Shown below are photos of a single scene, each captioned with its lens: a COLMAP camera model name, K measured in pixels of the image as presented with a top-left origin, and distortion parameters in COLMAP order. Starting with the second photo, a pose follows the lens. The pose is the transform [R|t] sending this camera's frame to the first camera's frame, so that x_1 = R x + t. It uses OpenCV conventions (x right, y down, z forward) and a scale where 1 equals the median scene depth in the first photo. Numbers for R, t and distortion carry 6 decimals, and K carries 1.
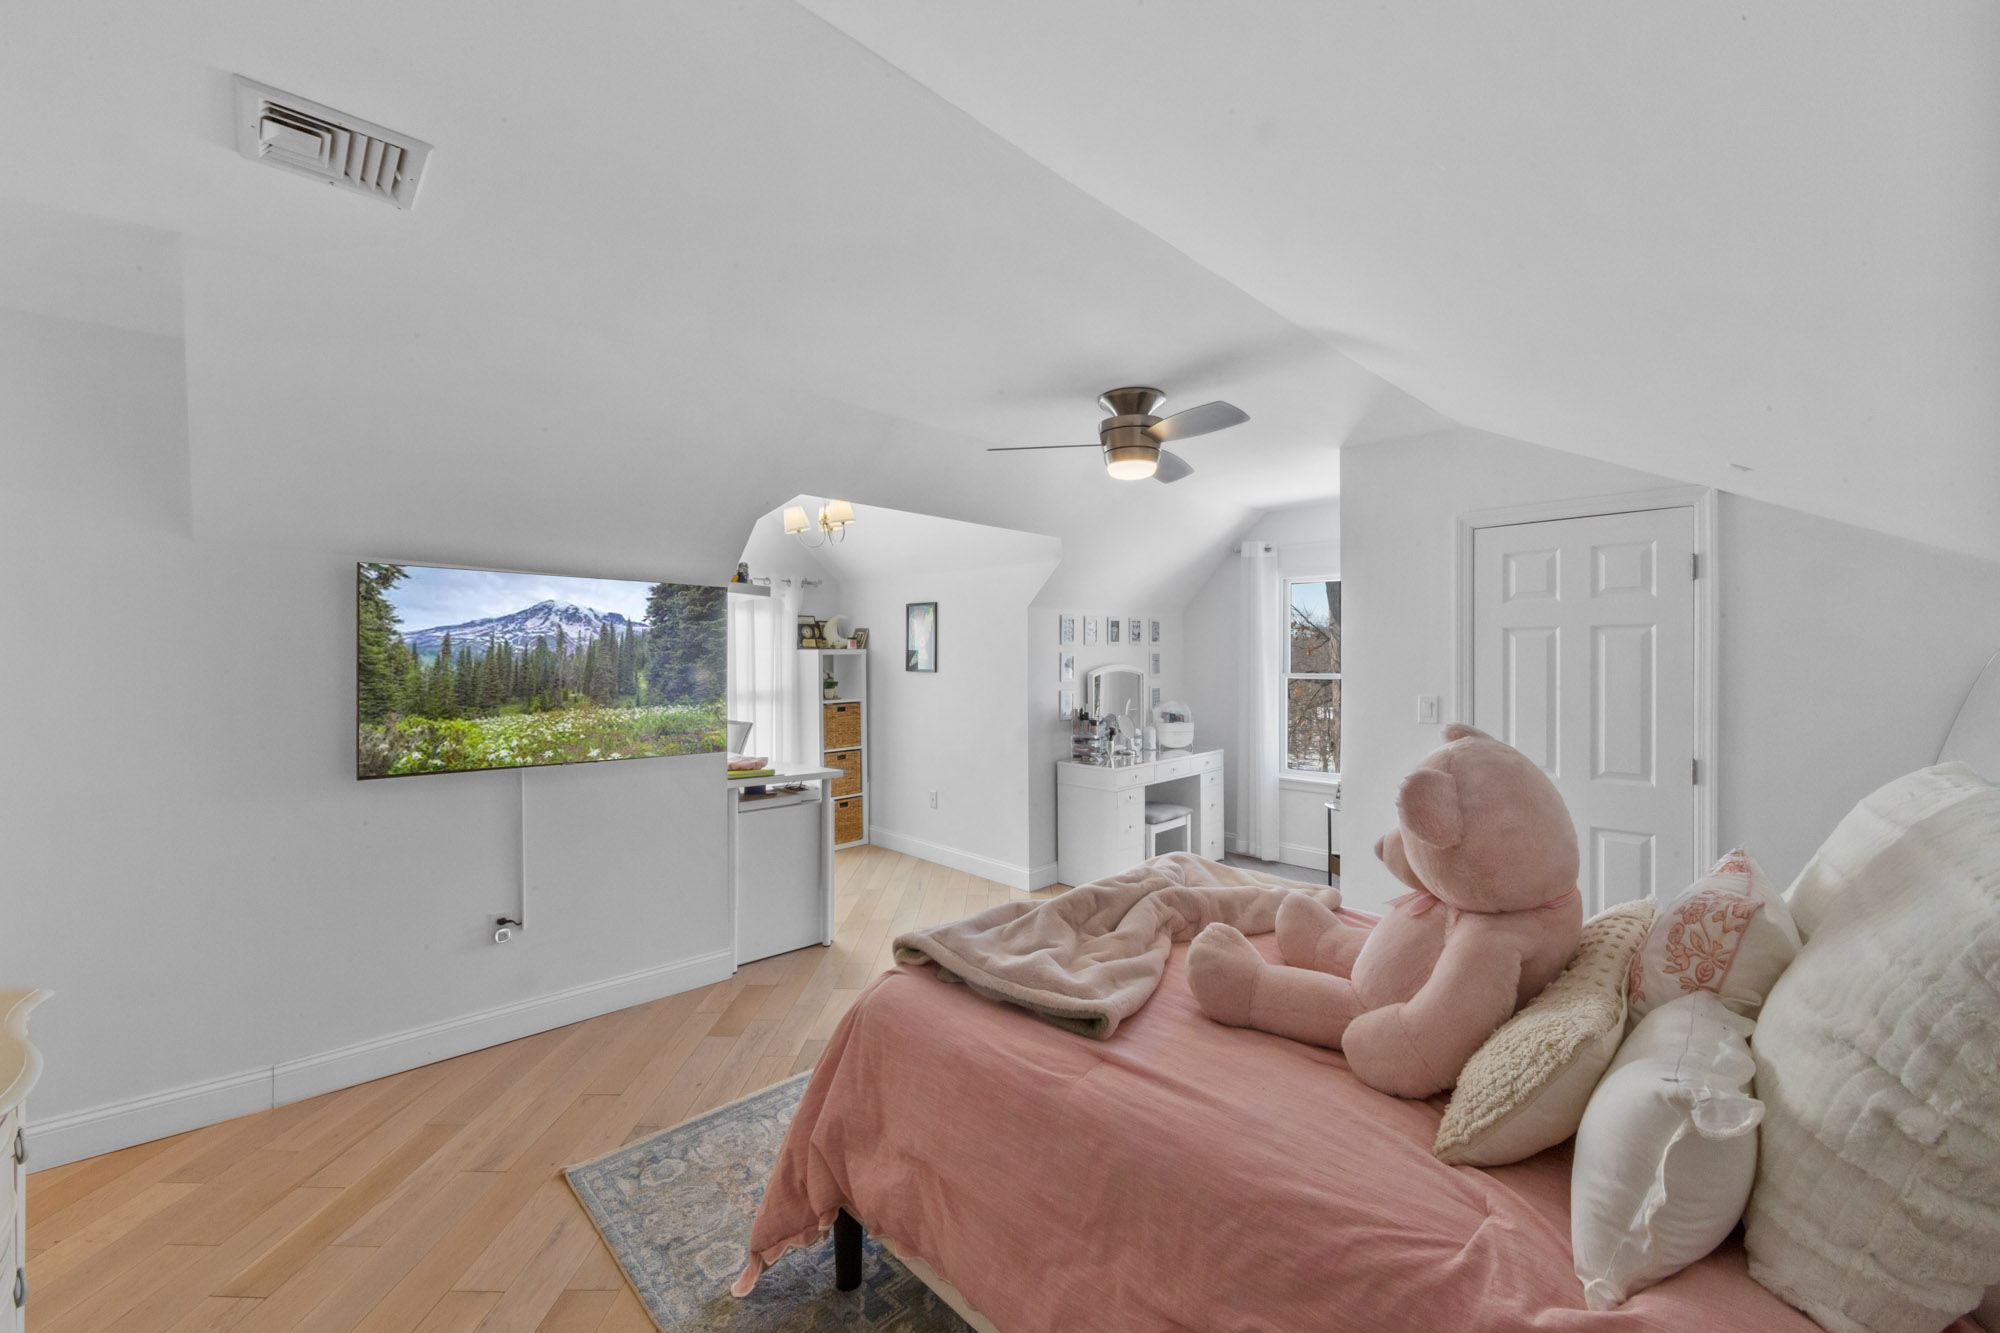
lens RADIAL K [[793.9, 0, 1003.3], [0, 793.9, 660.7], [0, 0, 1]] dist [-0.002537, 0.000339]
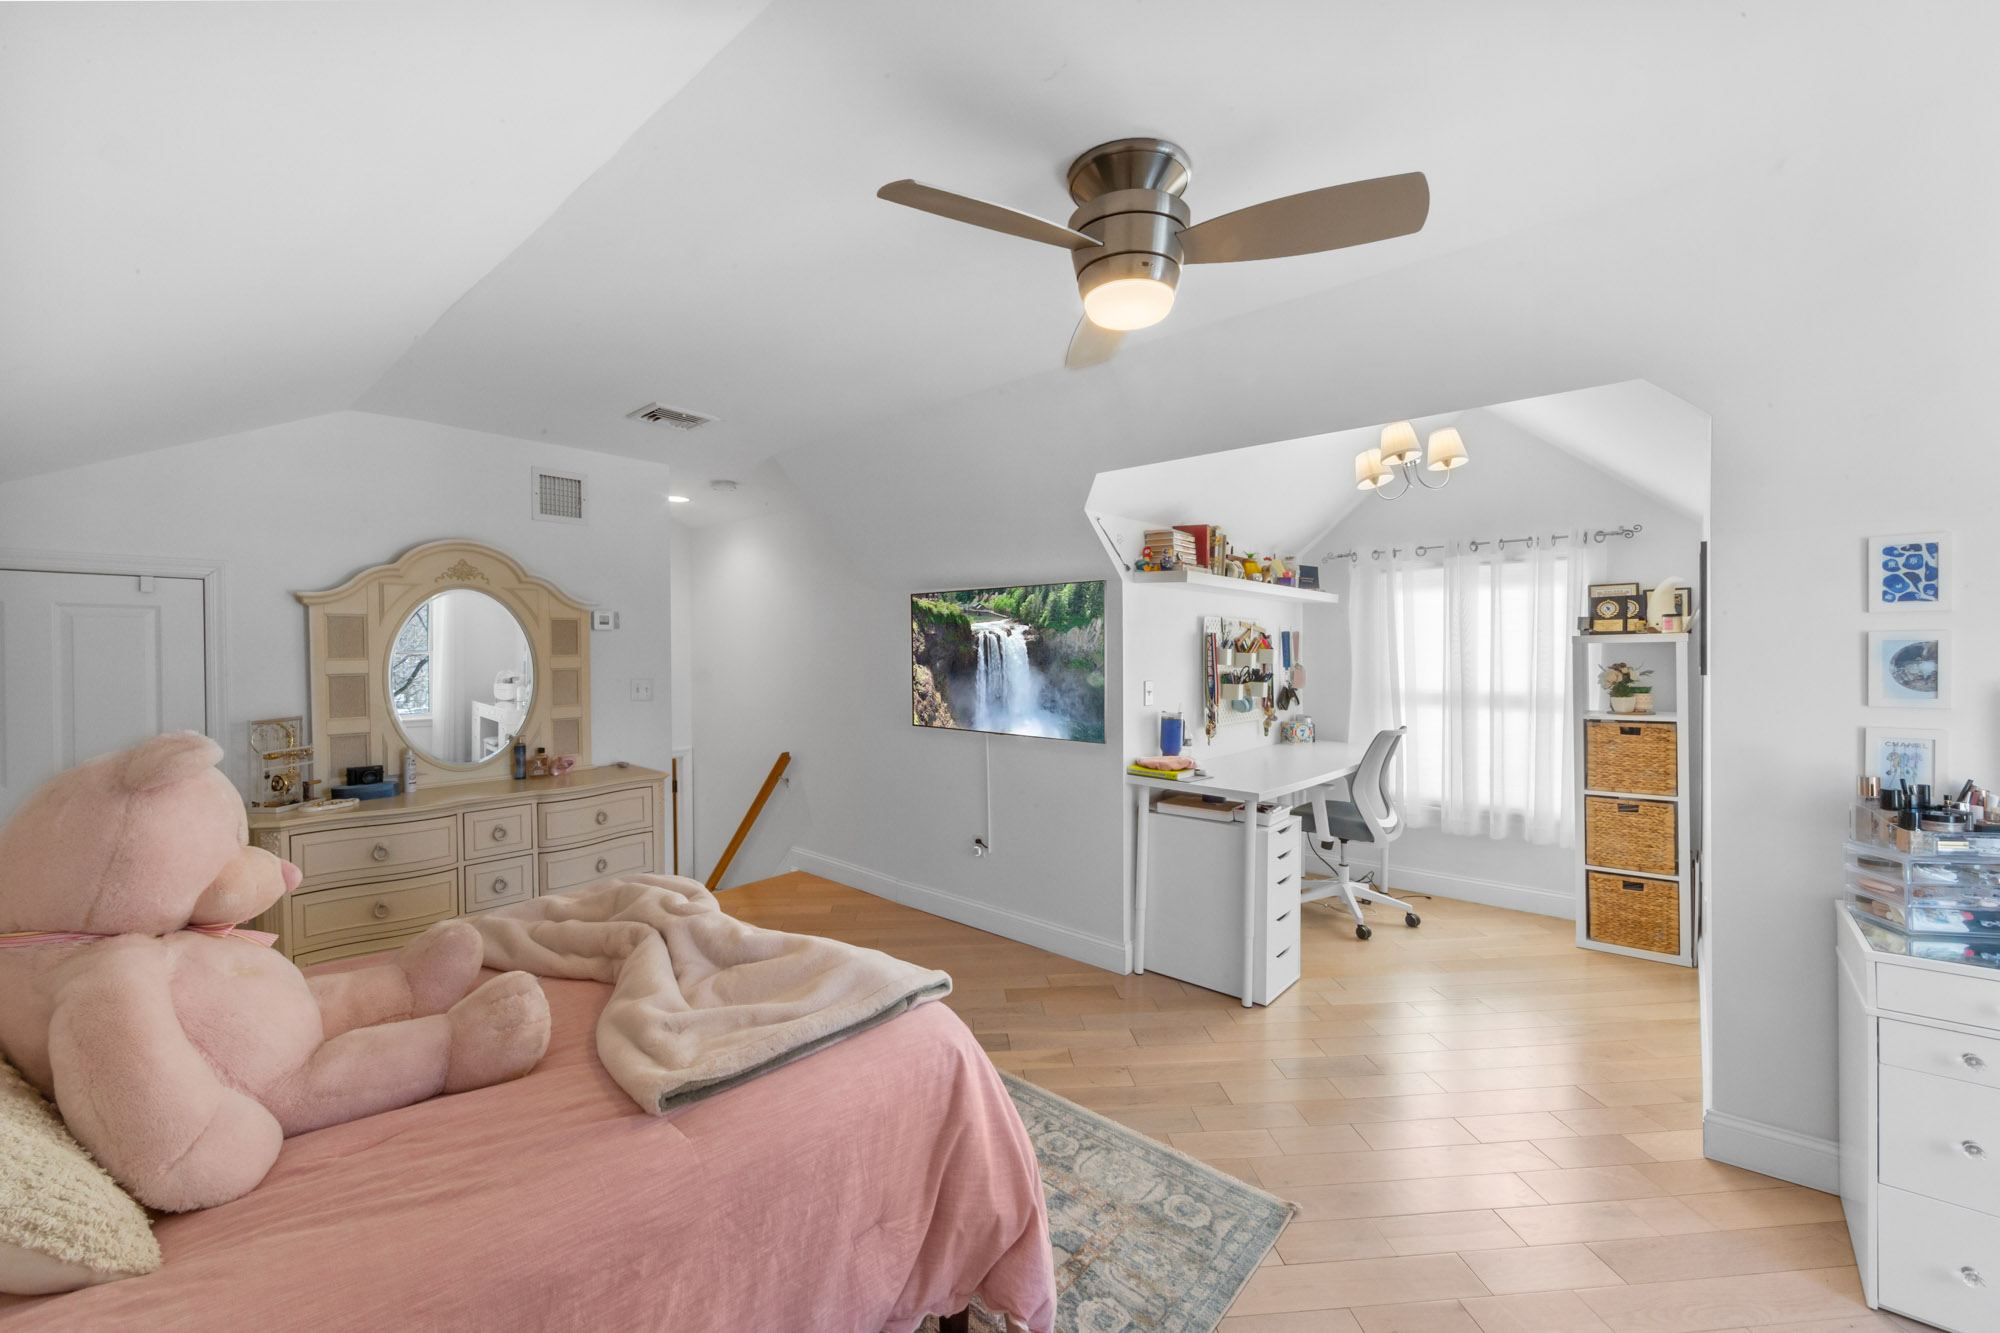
lens RADIAL K [[793.9, 0, 1002.3], [0, 793.9, 664.5], [0, 0, 1]] dist [-0.002537, 0.000339]
pose [[0.080297, 0.017164, -0.996623, 0.368722], [0.001334, 0.999849, 0.017327, -0.002156], [0.996770, -0.002720, 0.080262, 0.455938]]
